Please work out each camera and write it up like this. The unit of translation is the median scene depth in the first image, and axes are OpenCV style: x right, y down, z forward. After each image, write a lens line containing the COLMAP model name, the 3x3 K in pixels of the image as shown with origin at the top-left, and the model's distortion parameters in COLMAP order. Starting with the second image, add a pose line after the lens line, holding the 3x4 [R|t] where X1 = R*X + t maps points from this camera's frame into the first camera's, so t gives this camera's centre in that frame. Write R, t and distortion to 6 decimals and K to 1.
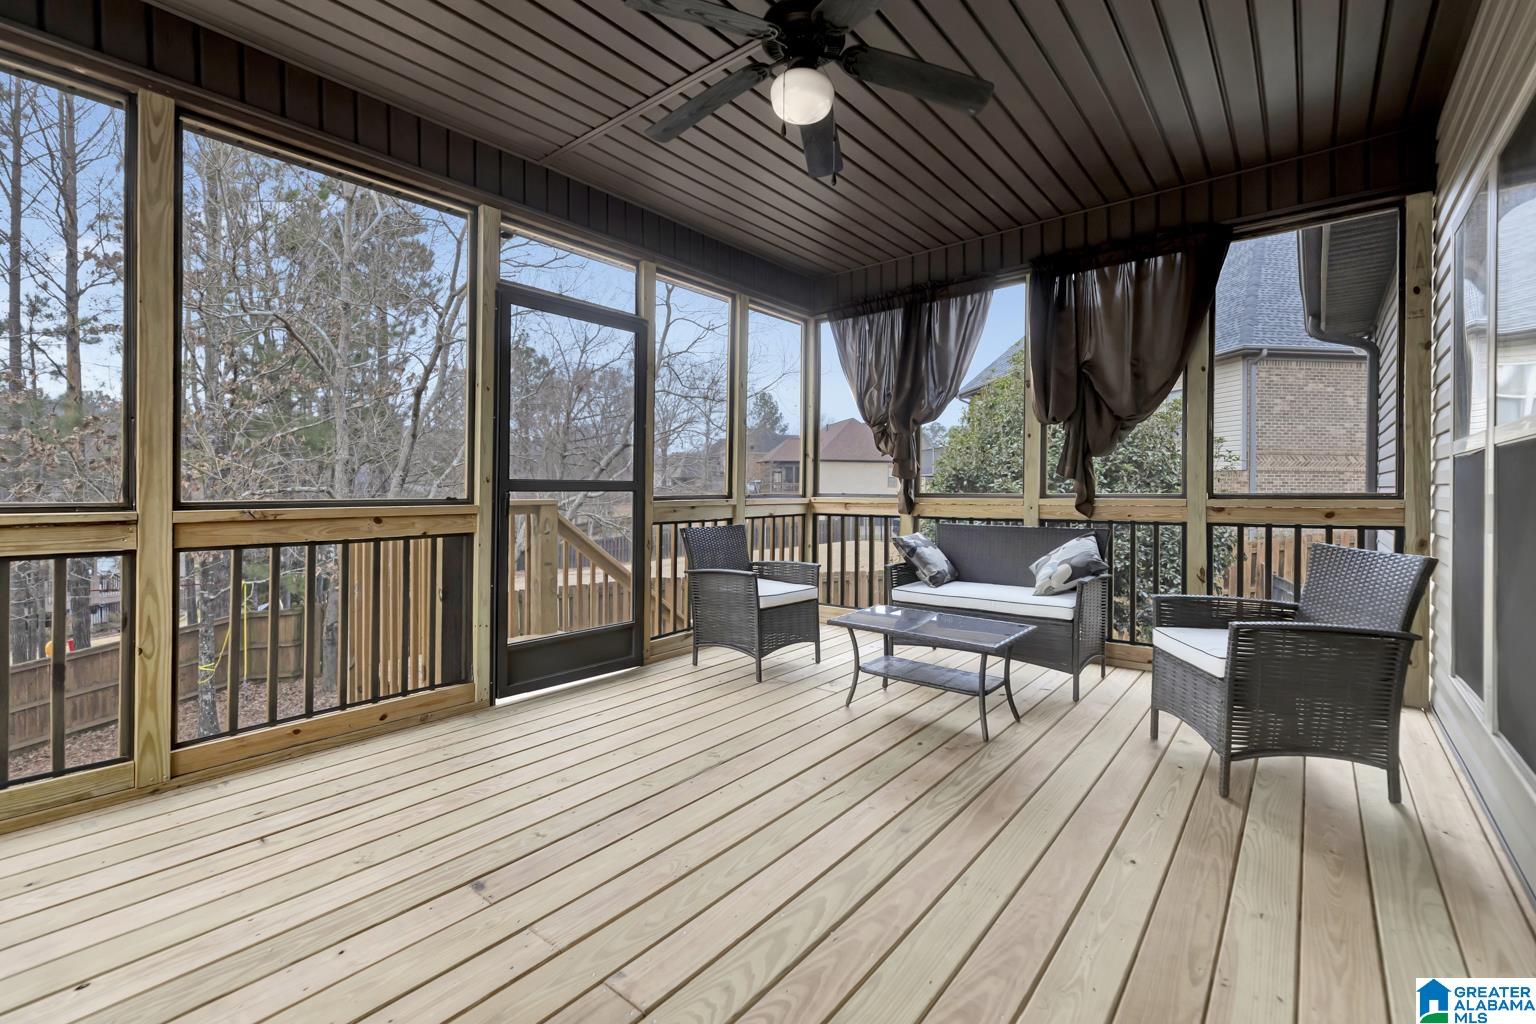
lens RADIAL K [[668.2, 0, 765.2], [0, 668.2, 483.2], [0, 0, 1]] dist [0.000892, 0.000013]
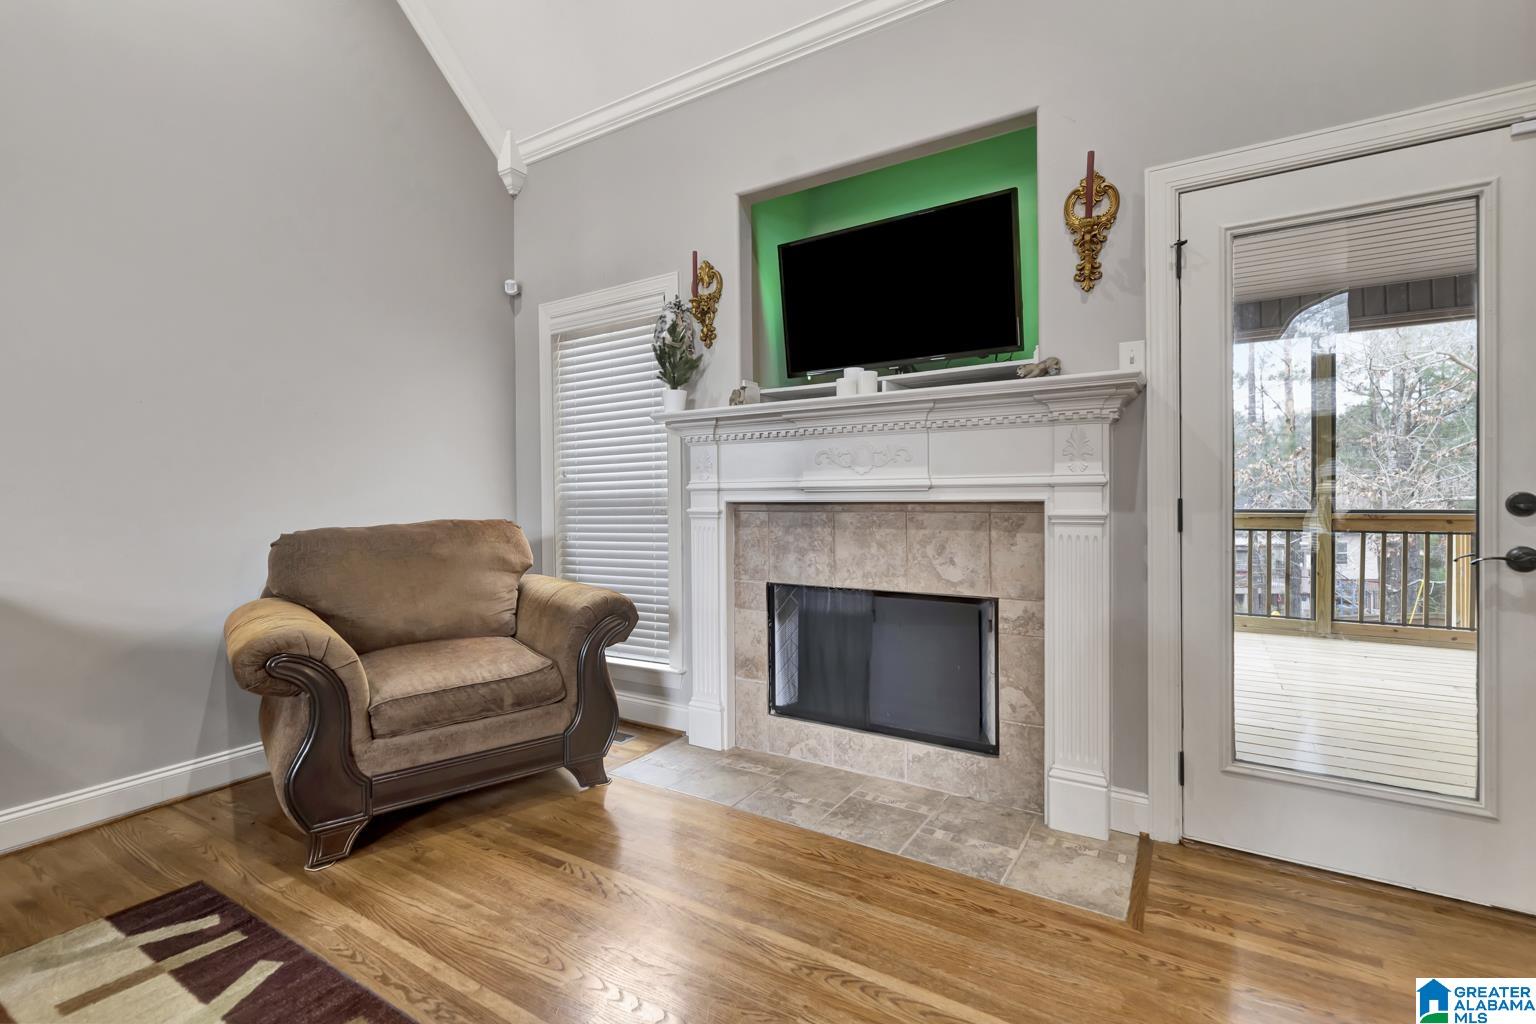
lens RADIAL K [[687.3, 0, 767.8], [0, 687.3, 502.3], [0, 0, 1]] dist [0.003740, 0.000456]
pose [[0.120407, 0.005807, -0.992708, 0.510926], [0.014213, 0.999870, 0.007573, -0.017134], [0.992623, -0.015021, 0.120309, -0.498168]]
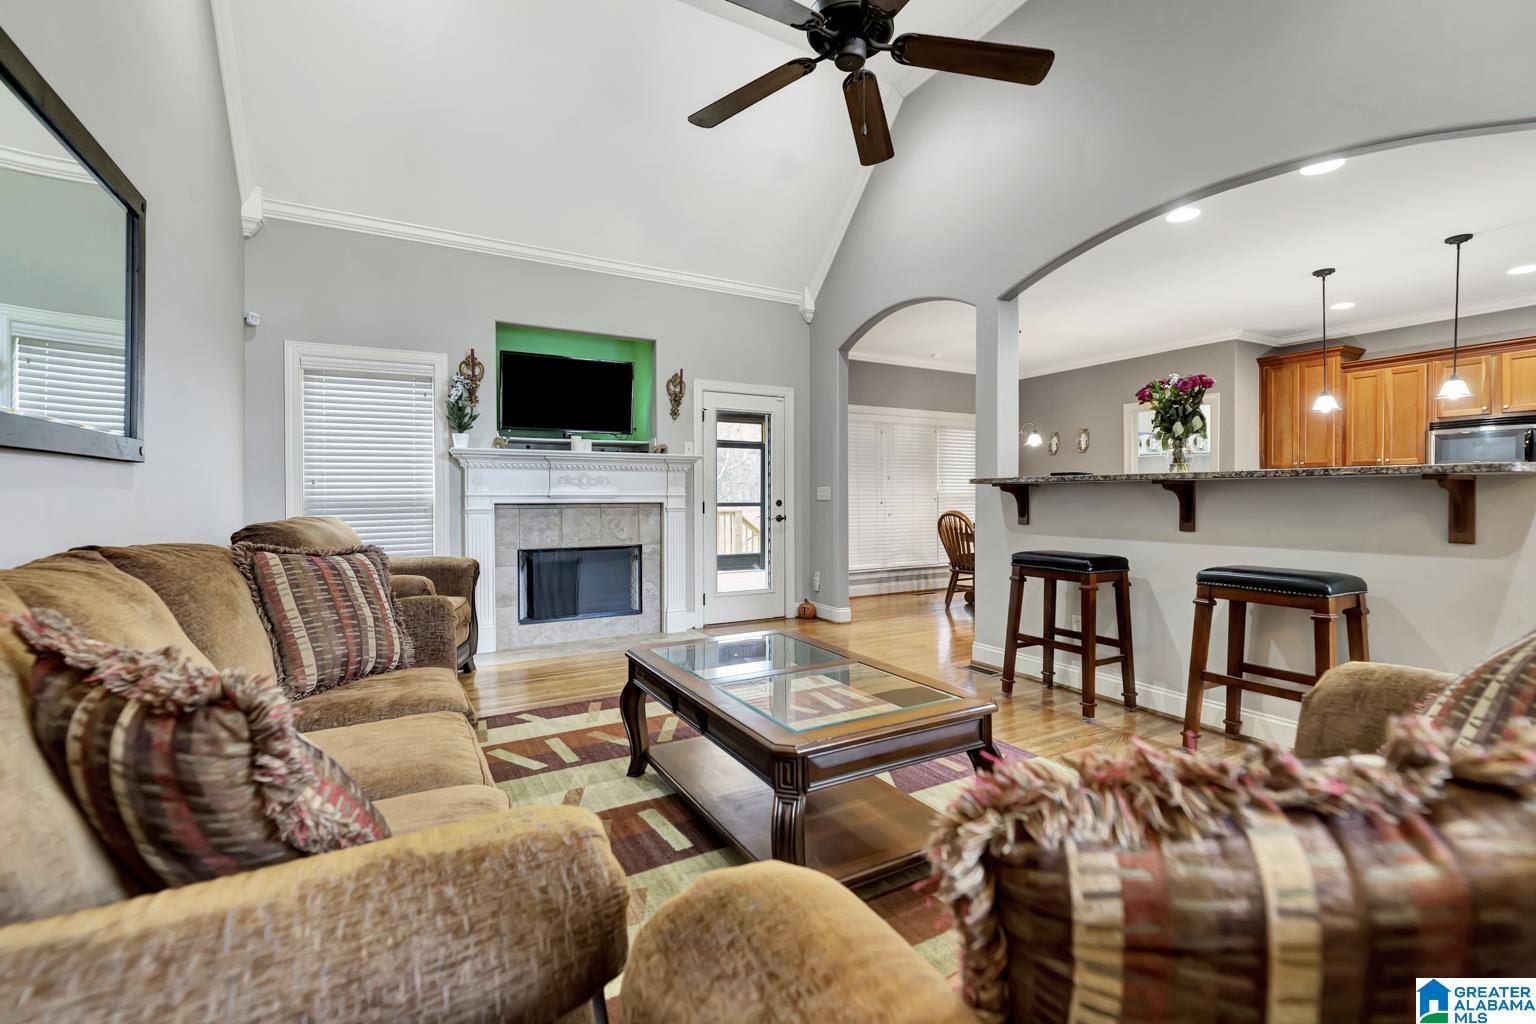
lens RADIAL K [[687.3, 0, 767.8], [0, 687.3, 502.3], [0, 0, 1]] dist [0.003740, 0.000456]
pose [[0.930271, -0.000829, -0.366871, 2.150775], [0.006080, 0.999895, 0.013156, -0.118119], [0.366822, -0.014469, 0.930179, -9.148154]]
